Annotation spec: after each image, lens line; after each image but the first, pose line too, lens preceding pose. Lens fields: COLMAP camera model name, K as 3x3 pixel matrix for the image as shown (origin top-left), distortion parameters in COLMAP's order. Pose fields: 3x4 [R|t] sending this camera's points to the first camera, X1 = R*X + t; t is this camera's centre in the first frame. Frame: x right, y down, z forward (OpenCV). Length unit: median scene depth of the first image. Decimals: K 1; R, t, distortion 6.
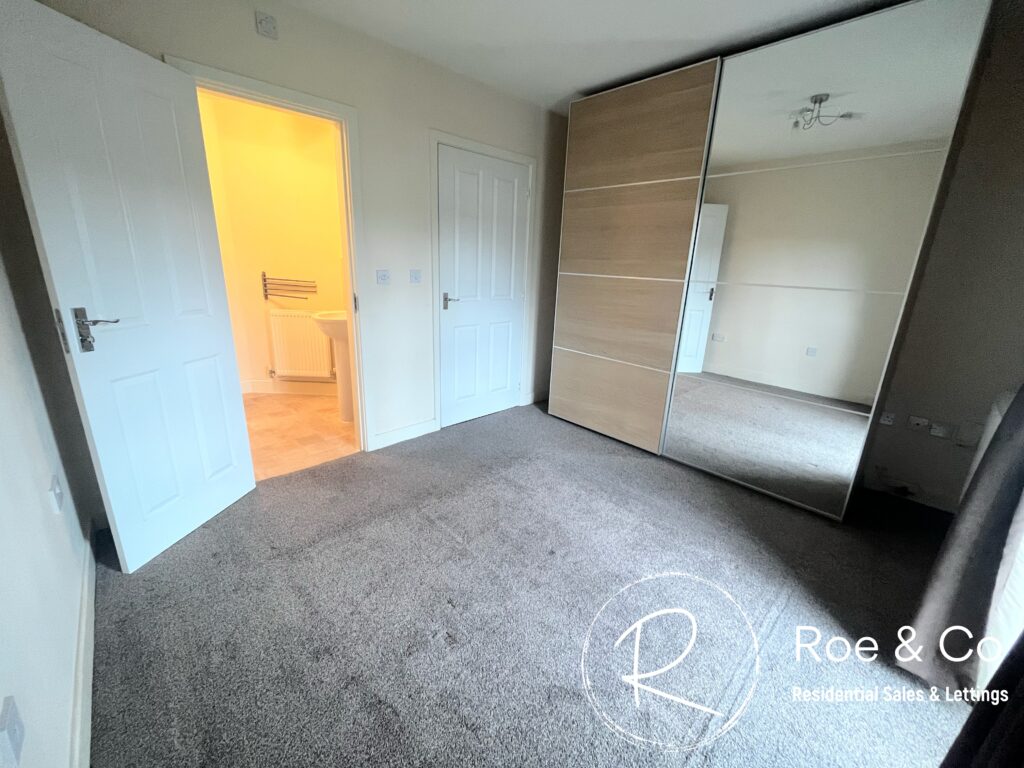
lens RADIAL K [[415.1, 0, 510.1], [0, 415.1, 379.5], [0, 0, 1]] dist [-0.000960, -0.000093]
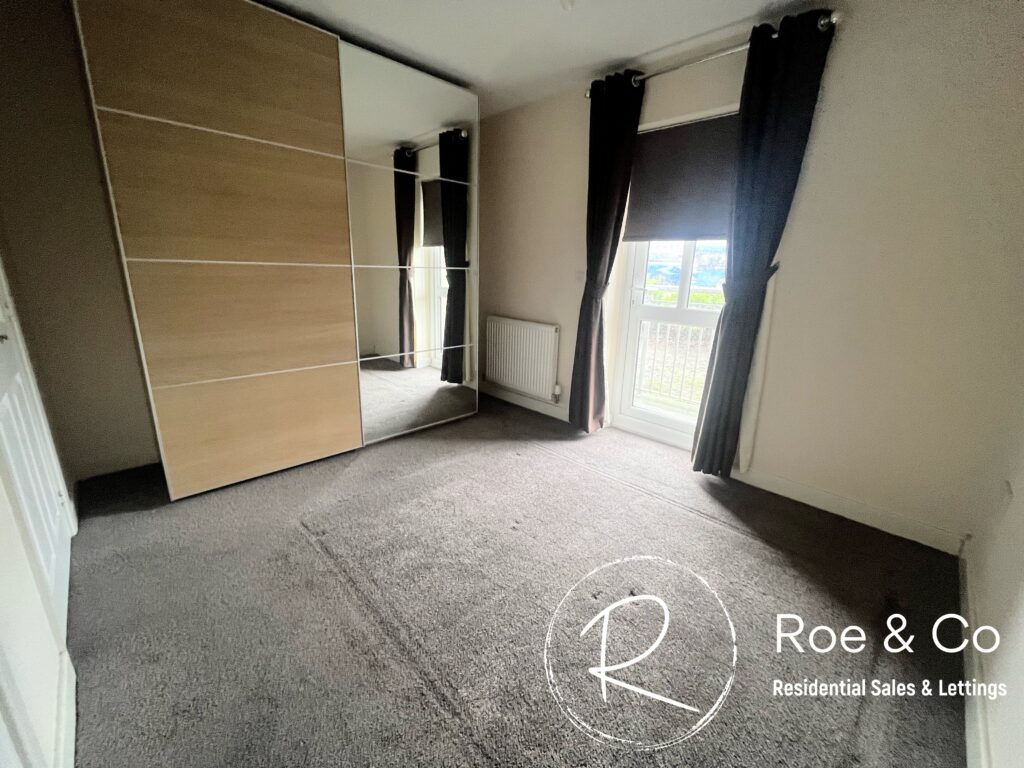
lens RADIAL K [[415.1, 0, 508.0], [0, 415.1, 382.8], [0, 0, 1]] dist [-0.000960, -0.000093]
pose [[-0.023070, -0.300898, 0.953377, -0.555851], [0.248018, 0.922097, 0.297027, -0.169005], [-0.968481, 0.243307, 0.053355, 0.610063]]
